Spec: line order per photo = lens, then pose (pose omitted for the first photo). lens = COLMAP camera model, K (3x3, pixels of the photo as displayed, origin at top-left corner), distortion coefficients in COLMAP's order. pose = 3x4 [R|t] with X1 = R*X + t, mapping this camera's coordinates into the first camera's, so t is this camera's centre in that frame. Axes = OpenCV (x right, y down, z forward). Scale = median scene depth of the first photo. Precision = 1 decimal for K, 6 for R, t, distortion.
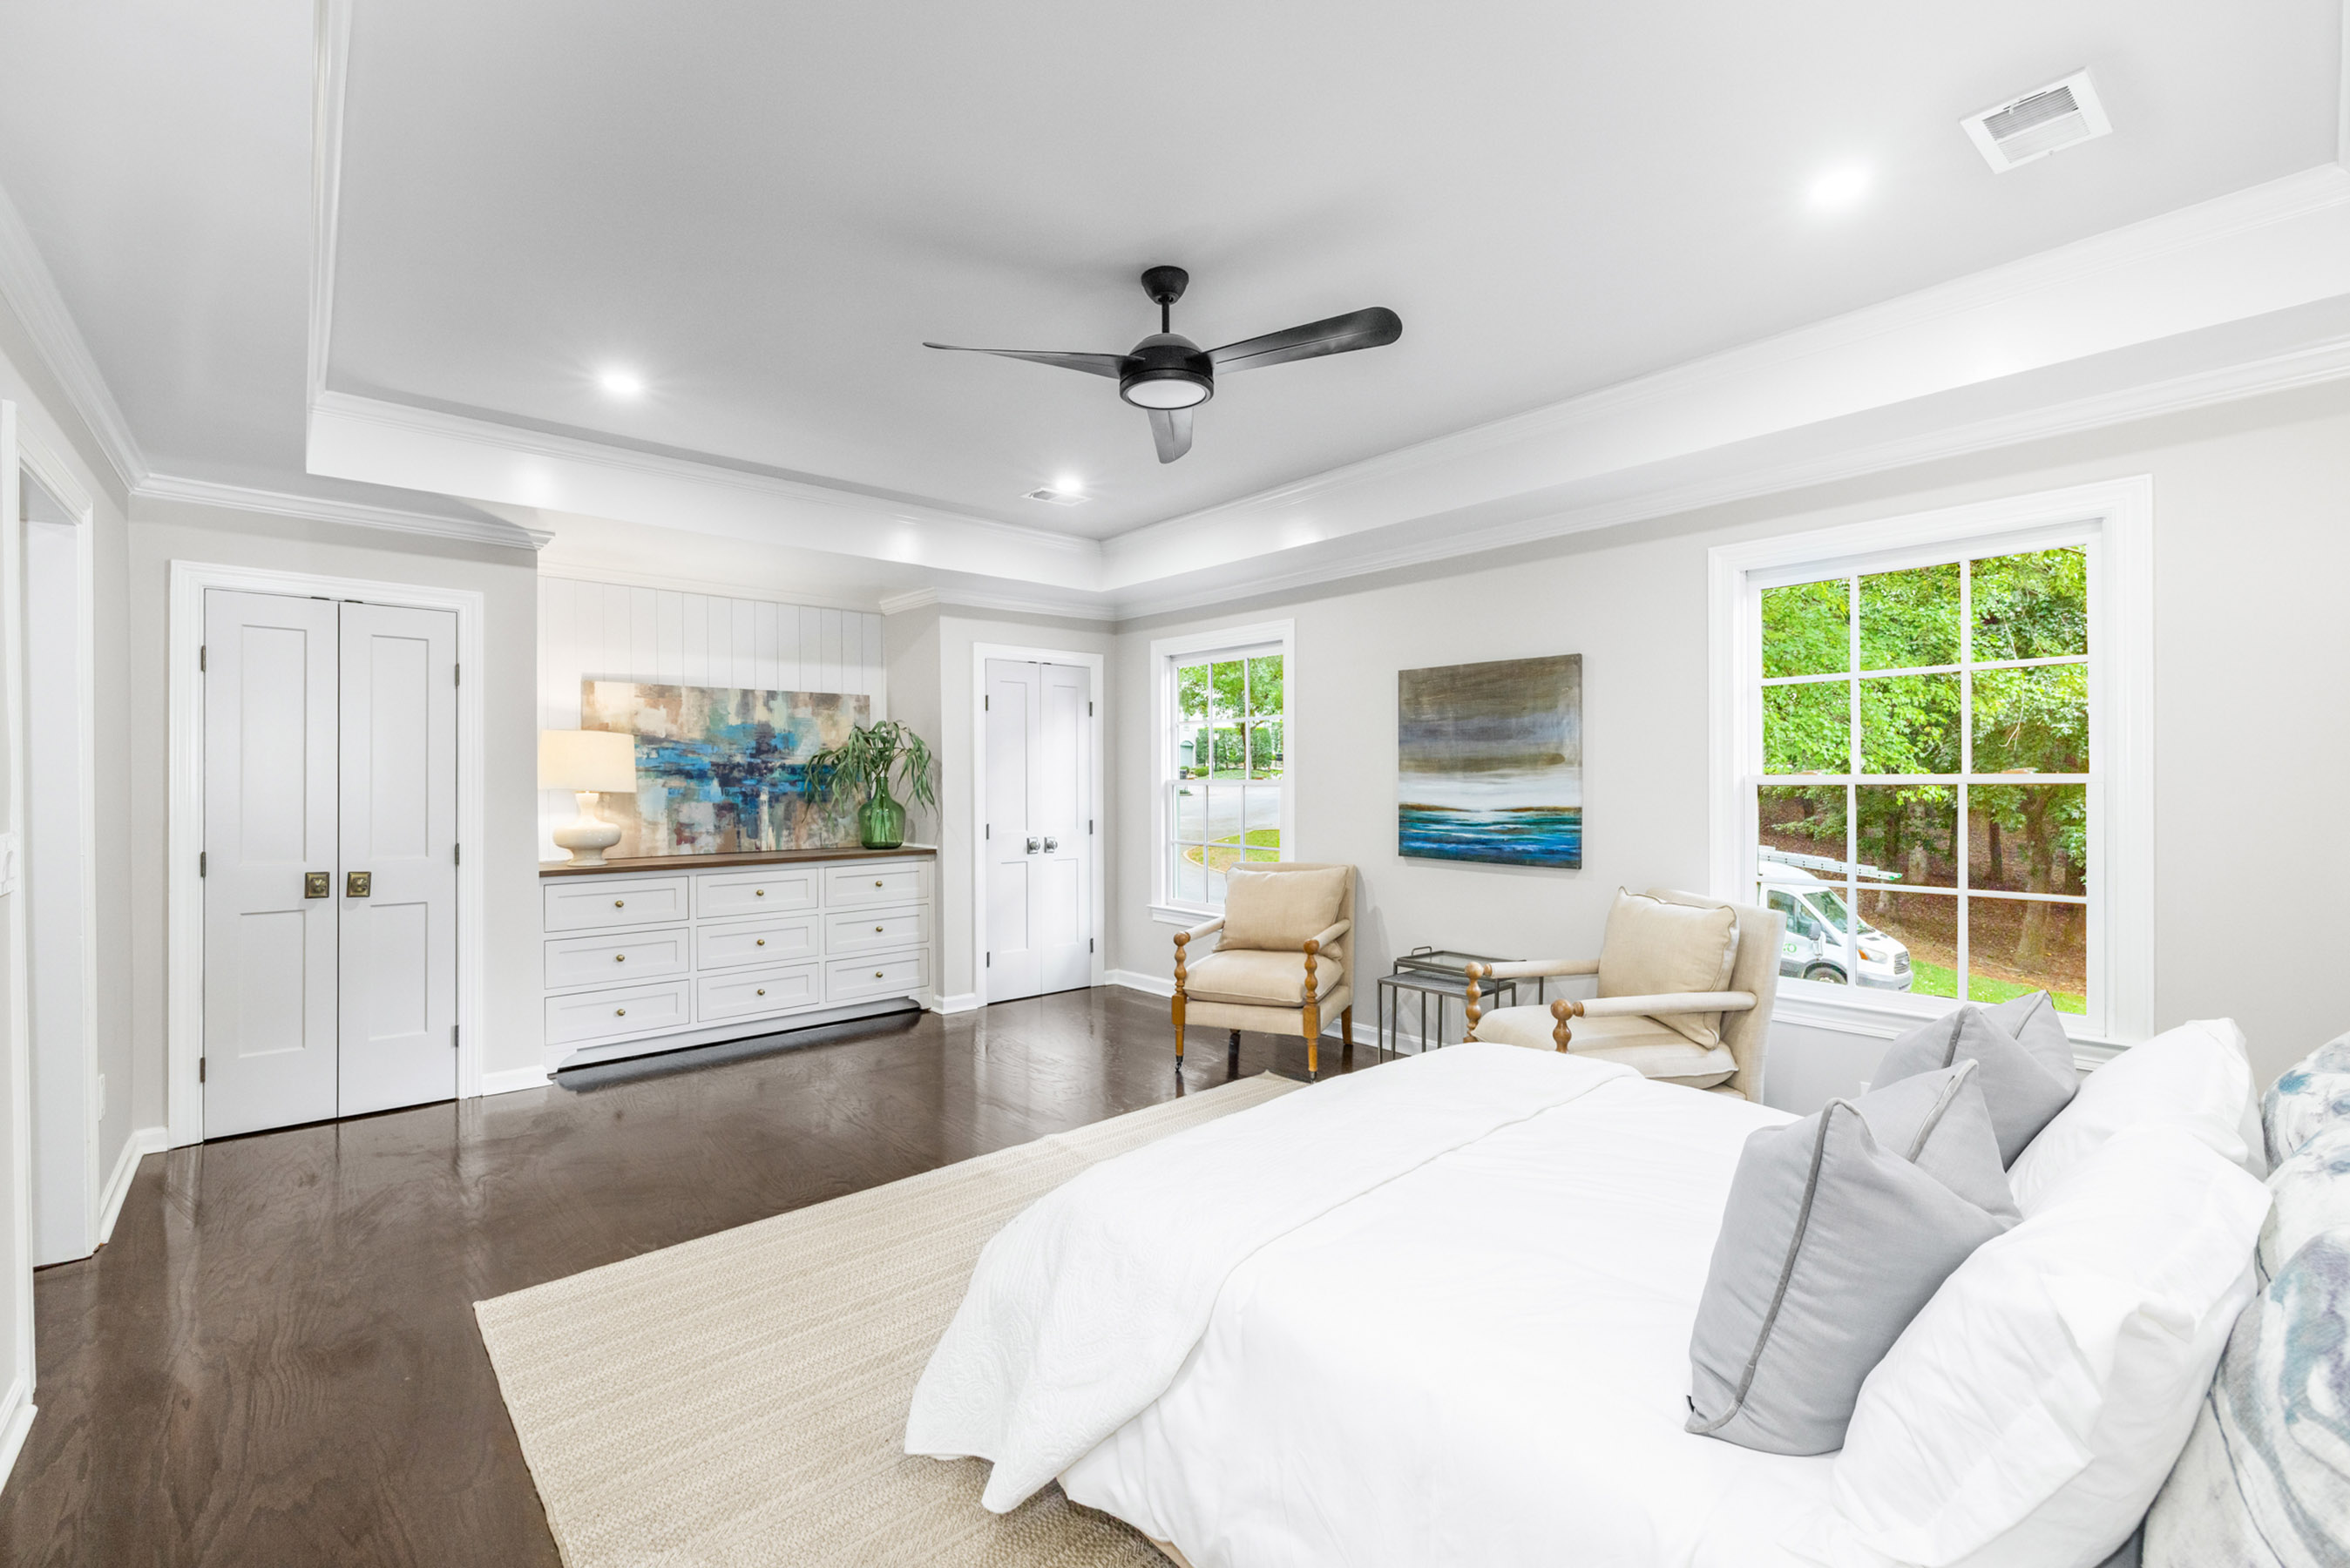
lens RADIAL K [[1010.0, 0, 1176.7], [0, 1010.0, 773.6], [0, 0, 1]] dist [-0.001674, -0.000223]
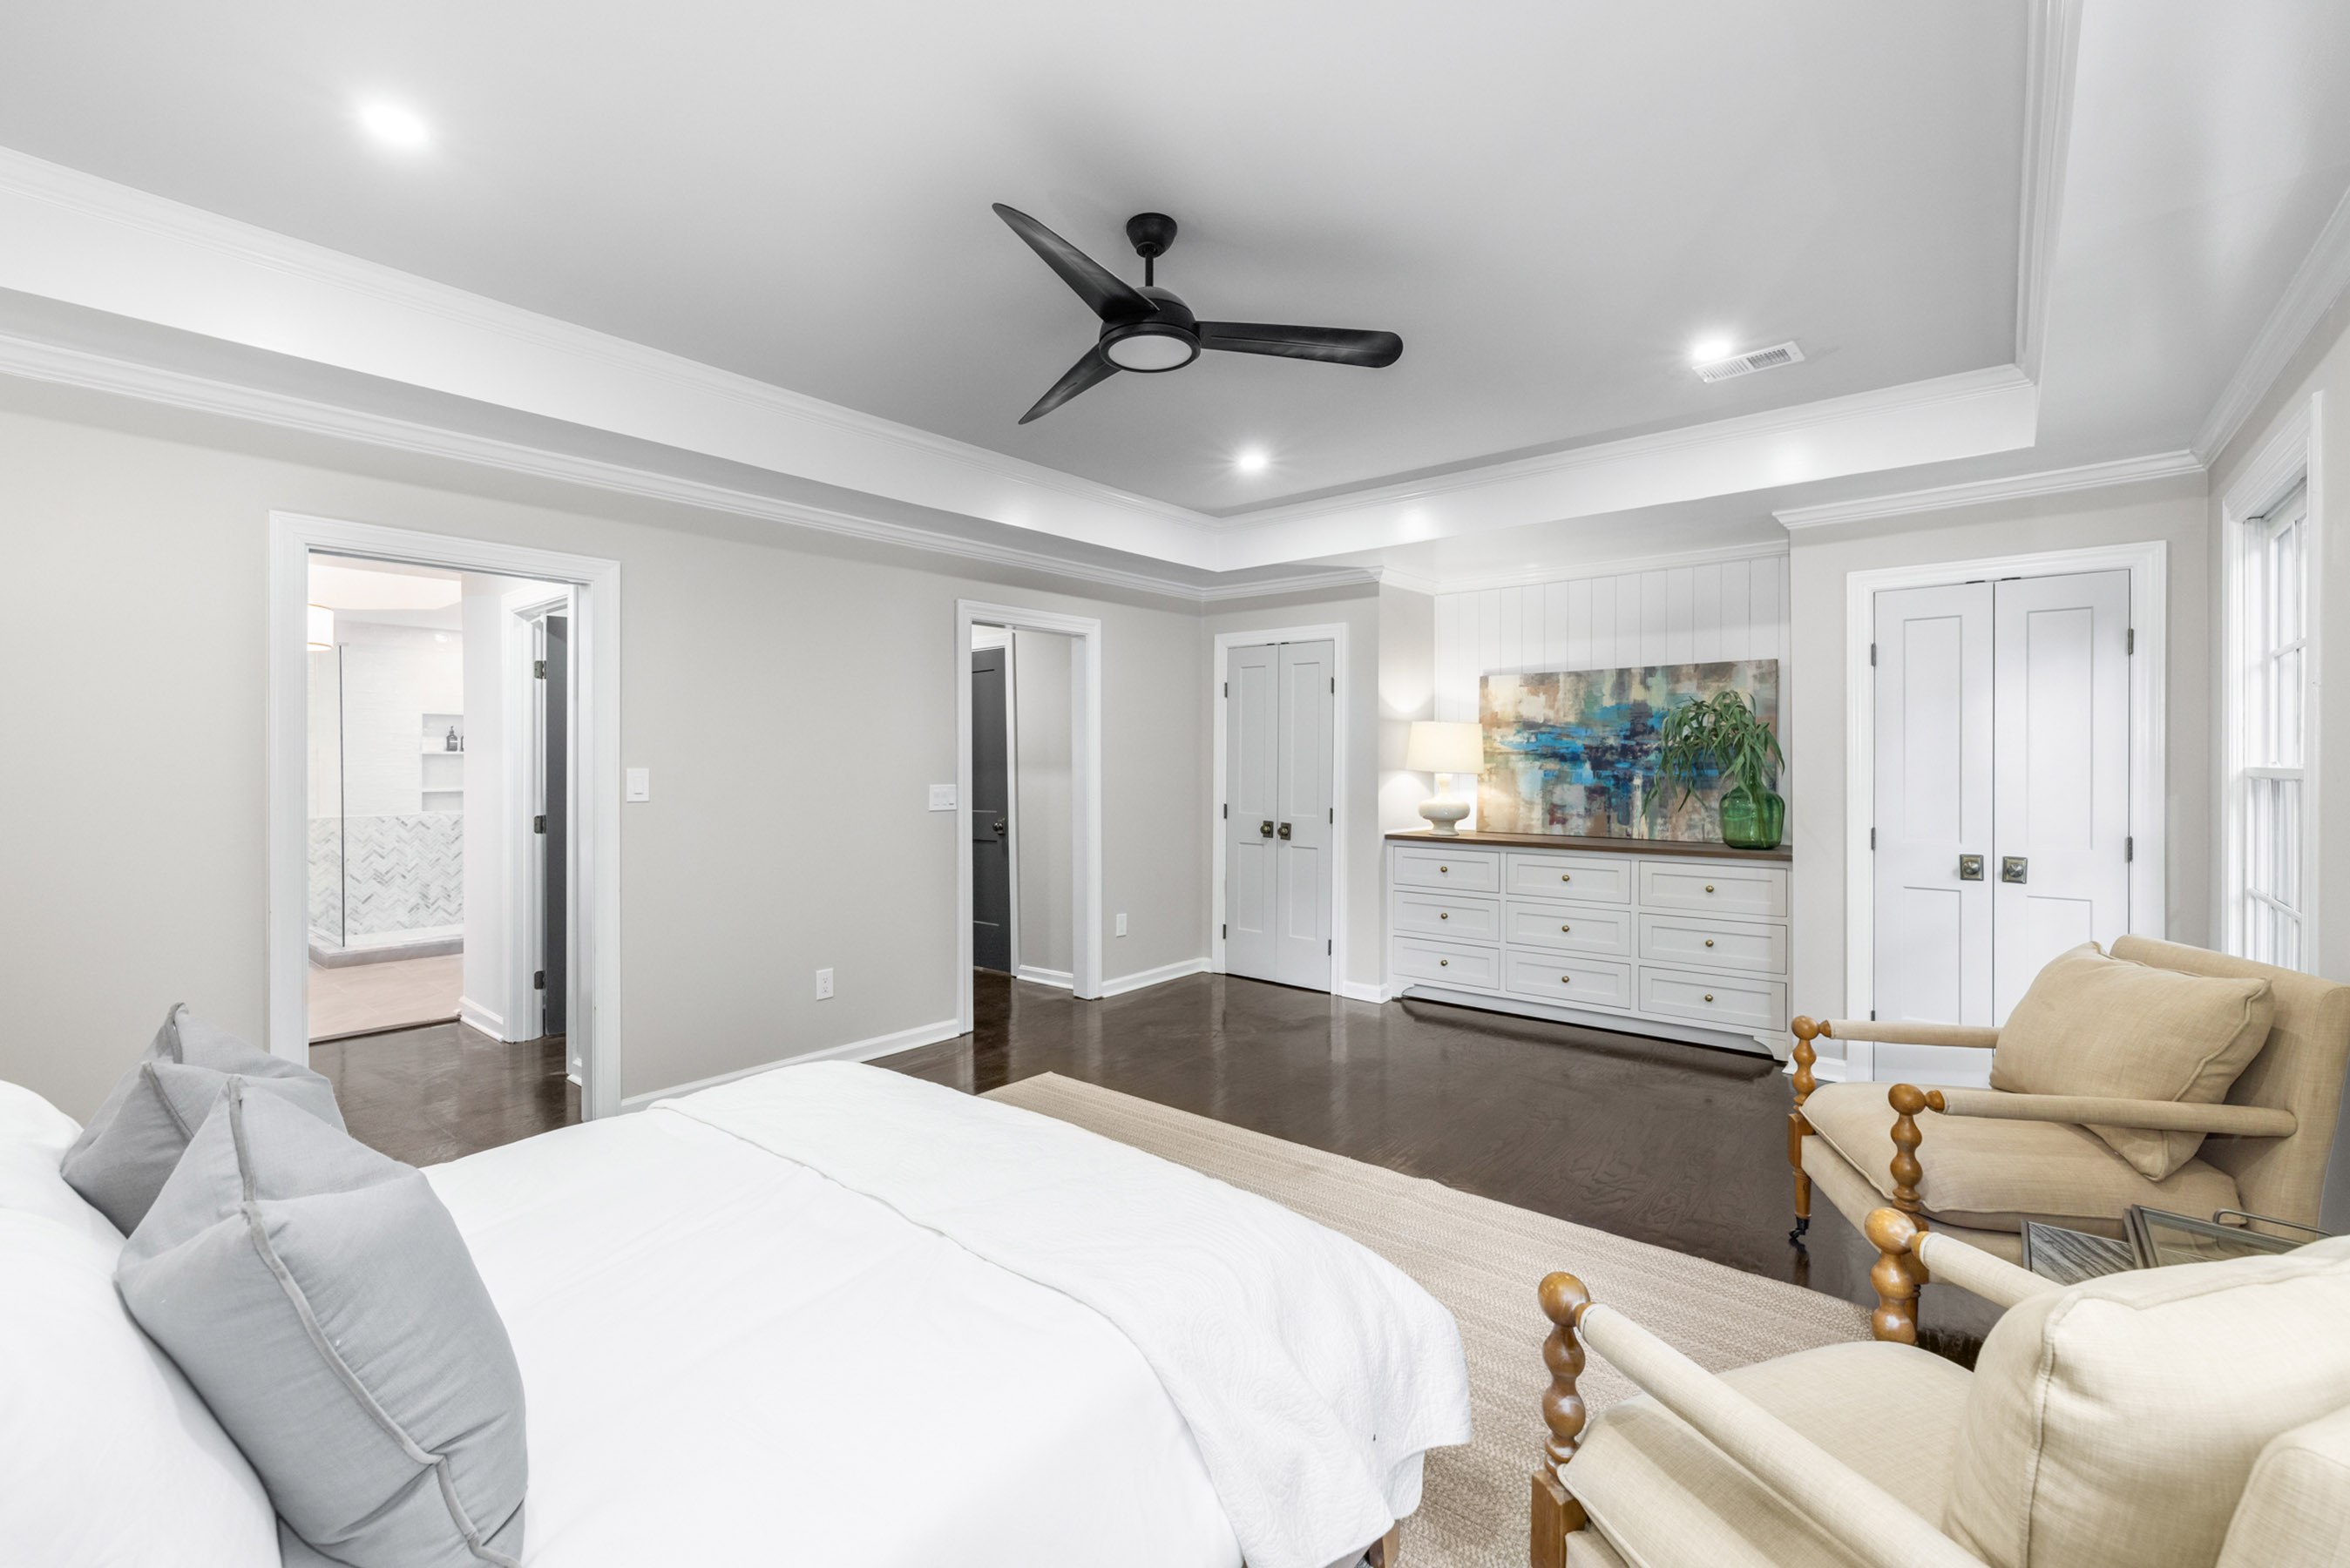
lens RADIAL K [[1010.0, 0, 1176.7], [0, 1010.0, 773.6], [0, 0, 1]] dist [-0.001674, -0.000223]
pose [[0.157380, 0.013771, -0.987442, 0.460181], [0.000109, 0.999903, 0.013962, 0.002865], [0.987538, -0.002305, 0.157363, 0.439867]]
